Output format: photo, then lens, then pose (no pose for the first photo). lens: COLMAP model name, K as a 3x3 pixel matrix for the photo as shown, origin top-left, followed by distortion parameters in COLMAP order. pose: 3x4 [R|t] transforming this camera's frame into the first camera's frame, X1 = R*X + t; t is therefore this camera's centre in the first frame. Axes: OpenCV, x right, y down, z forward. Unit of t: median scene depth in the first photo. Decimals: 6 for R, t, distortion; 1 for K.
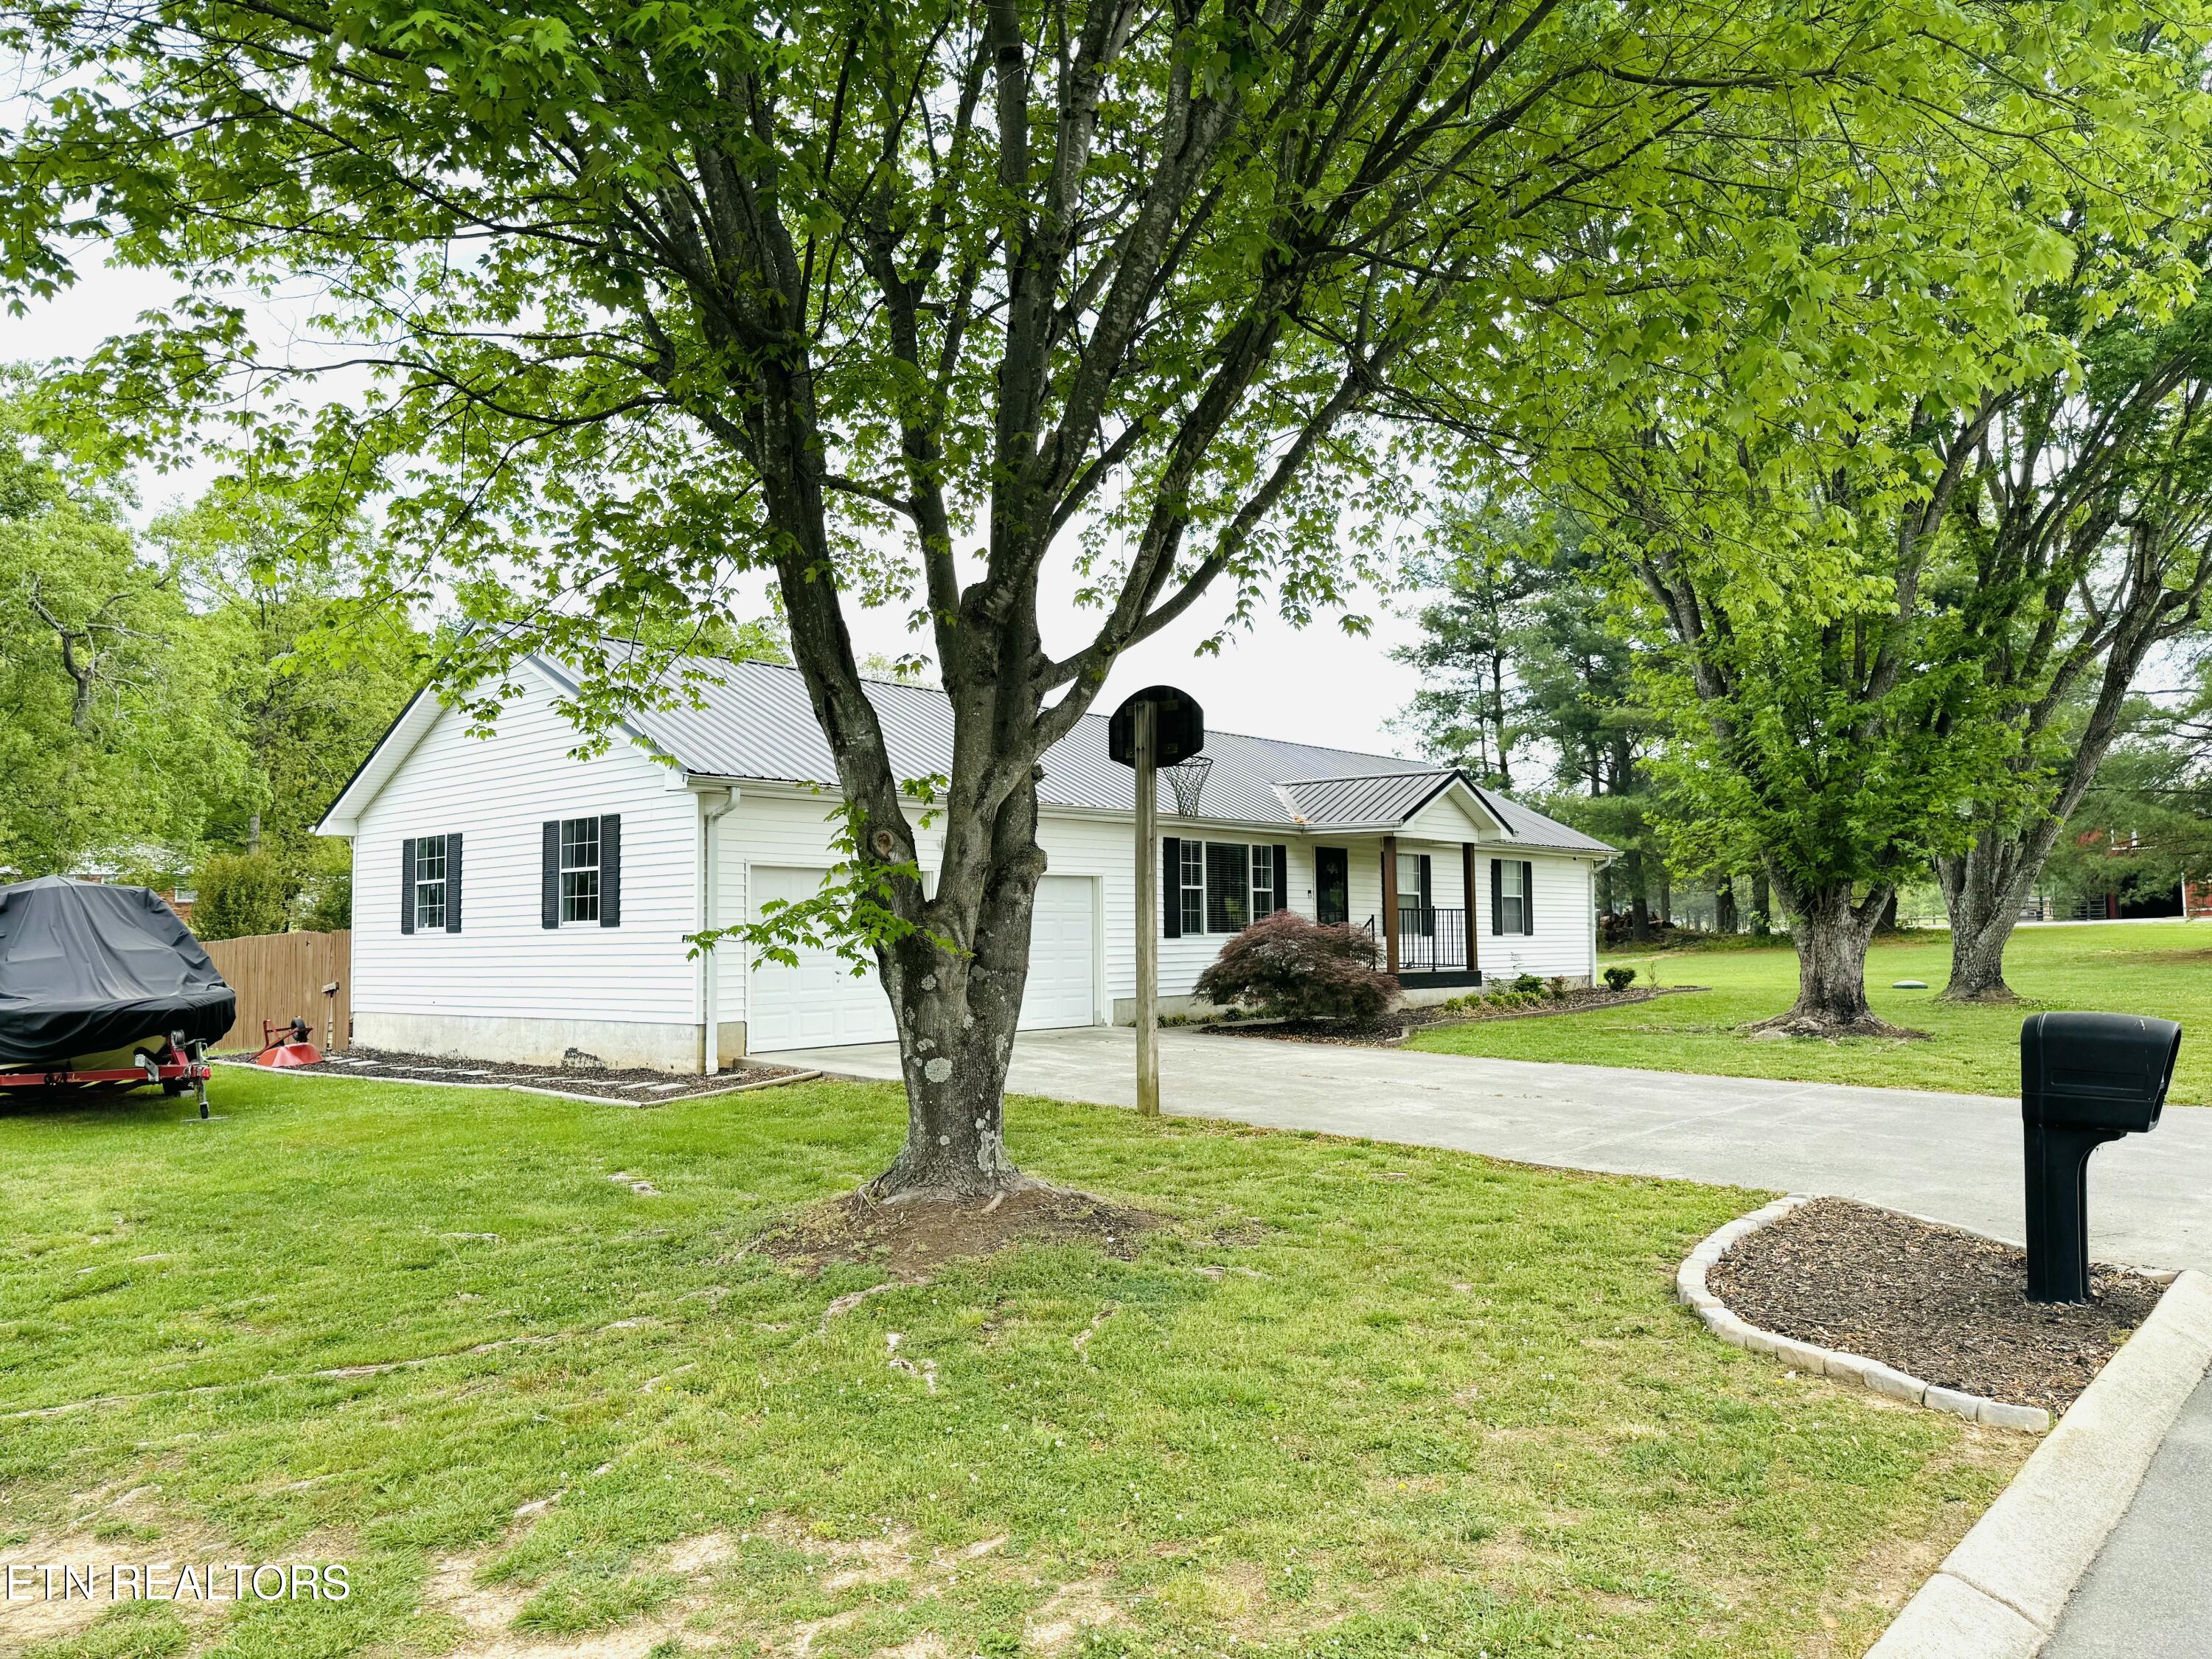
lens RADIAL K [[1522.8, 0, 1106.0], [0, 1522.8, 829.5], [0, 0, 1]] dist [0.087186, -0.053735]
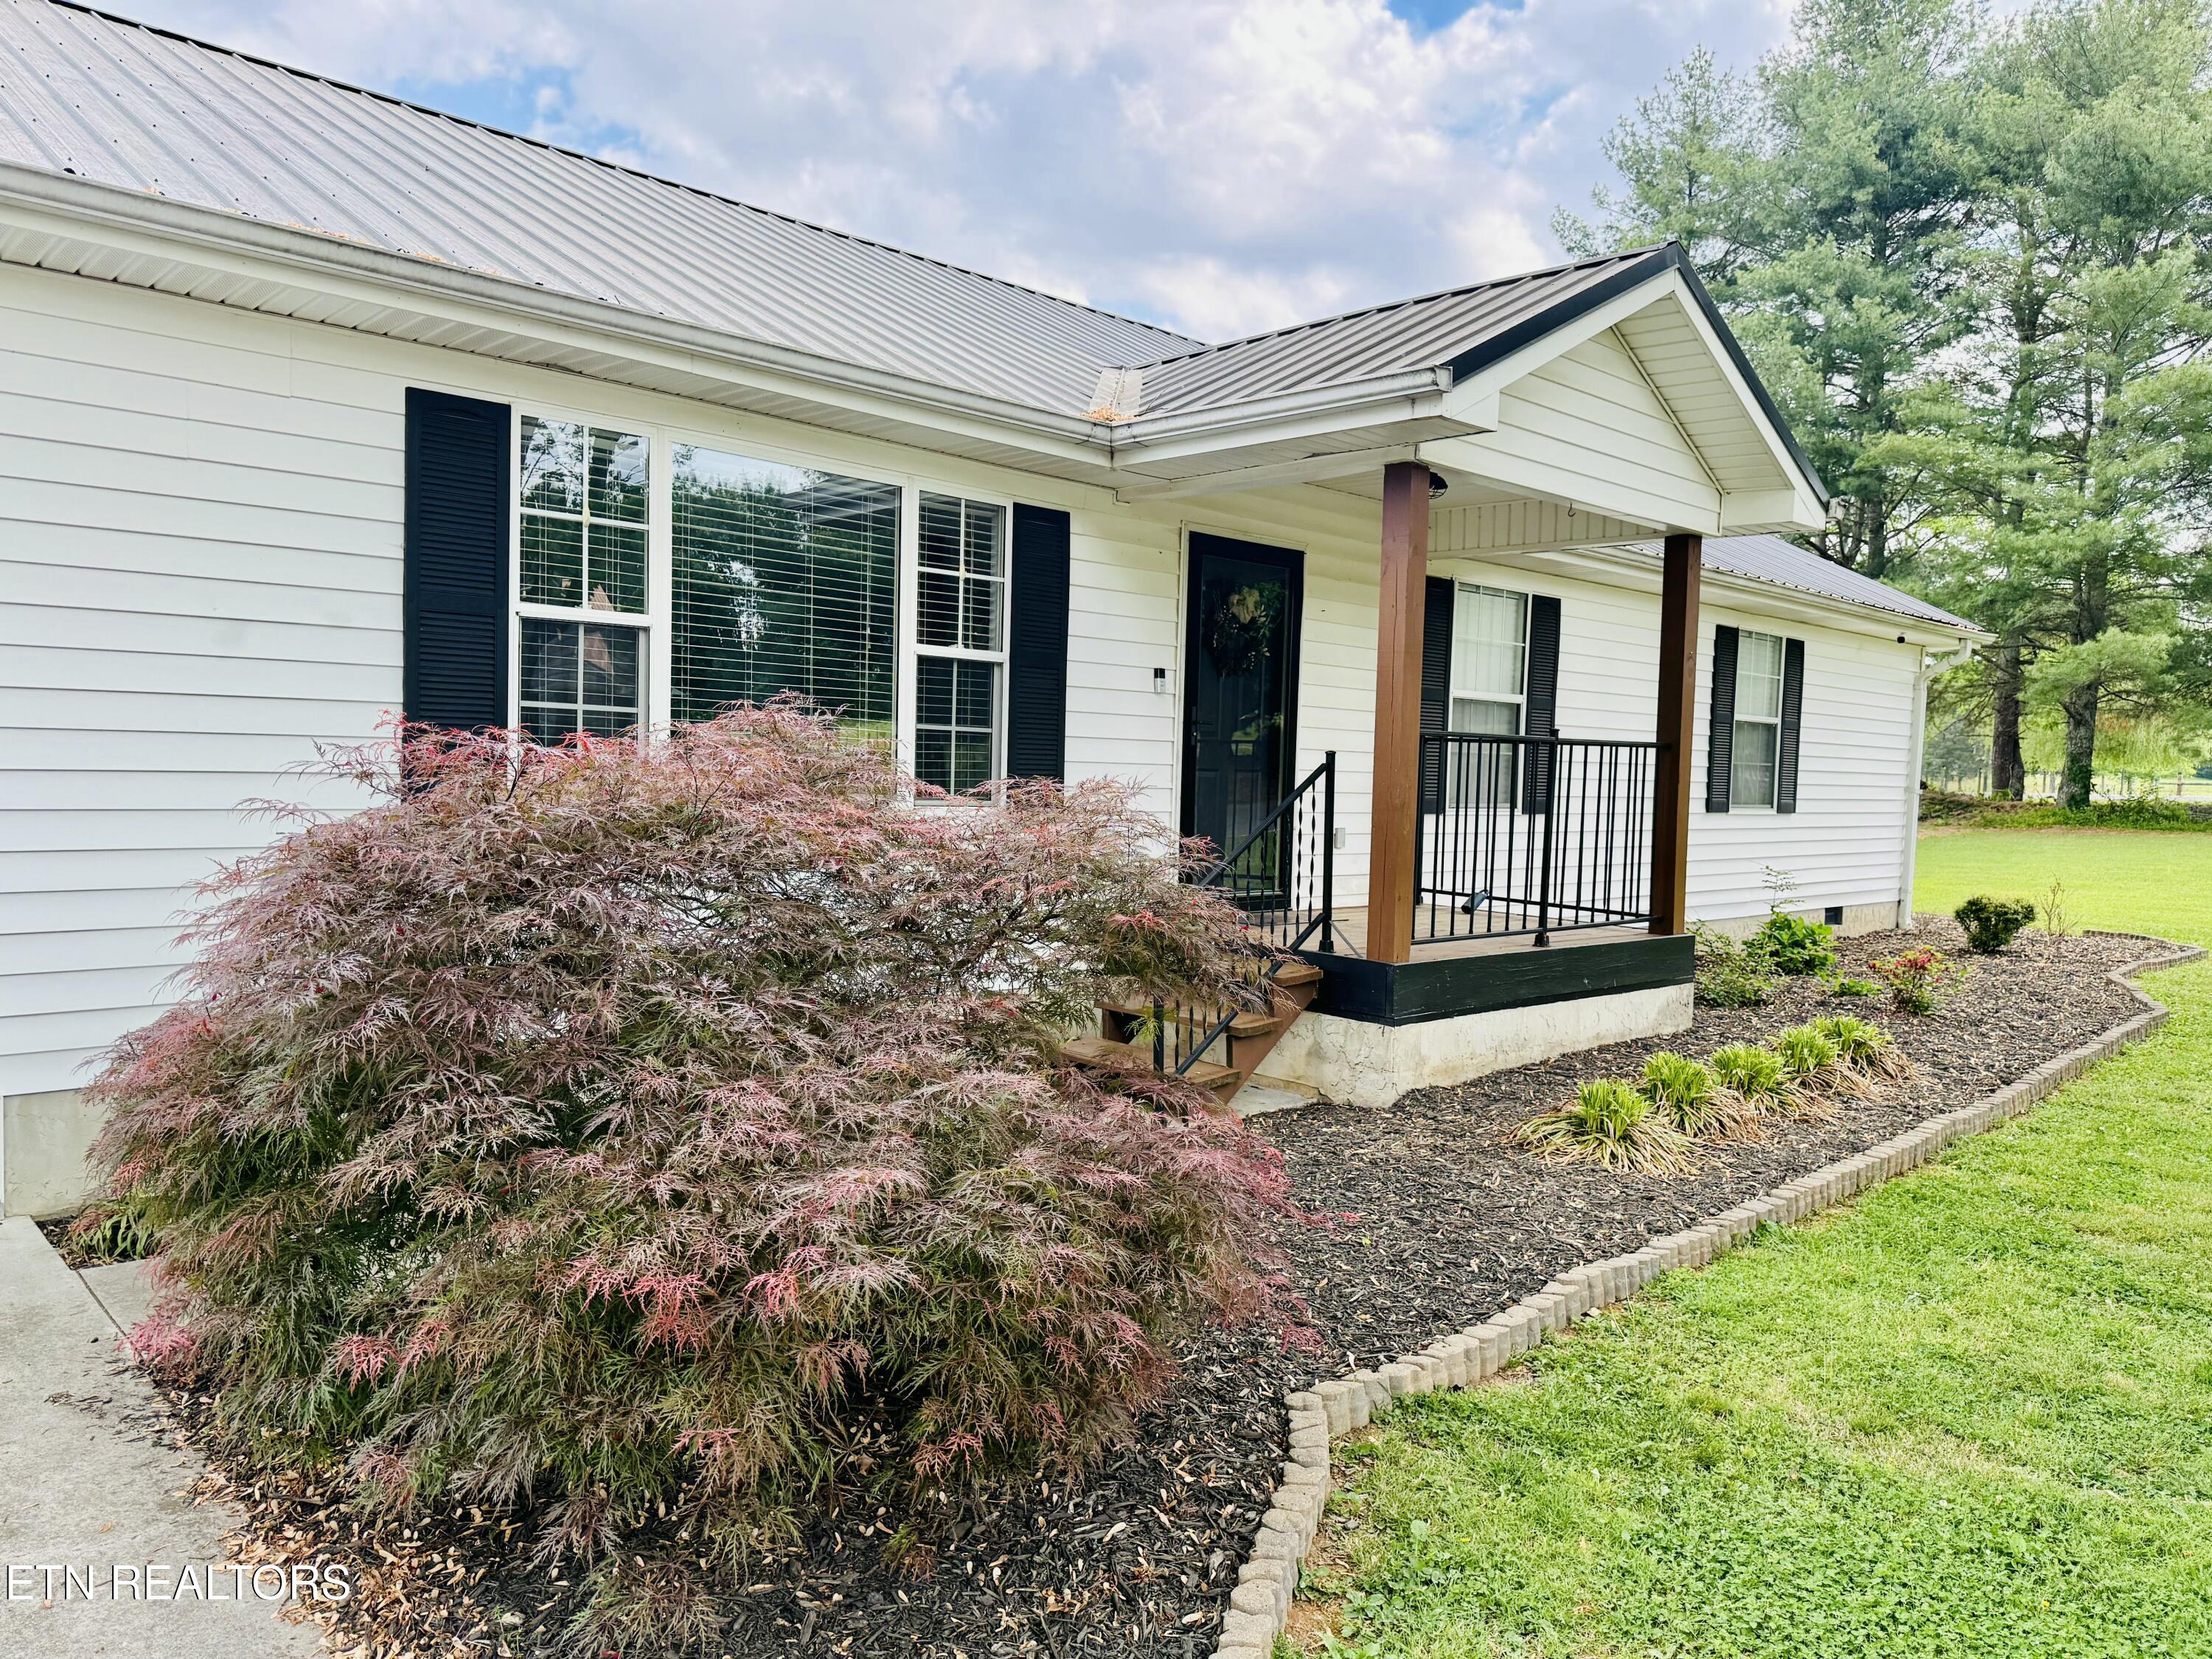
lens RADIAL K [[1522.8, 0, 1106.0], [0, 1522.8, 829.5], [0, 0, 1]] dist [0.087186, -0.053735]
pose [[0.995990, 0.040787, -0.079631, 0.144120], [-0.031395, 0.992773, 0.115829, 0.035767], [0.083780, -0.112864, 0.990072, 0.660570]]
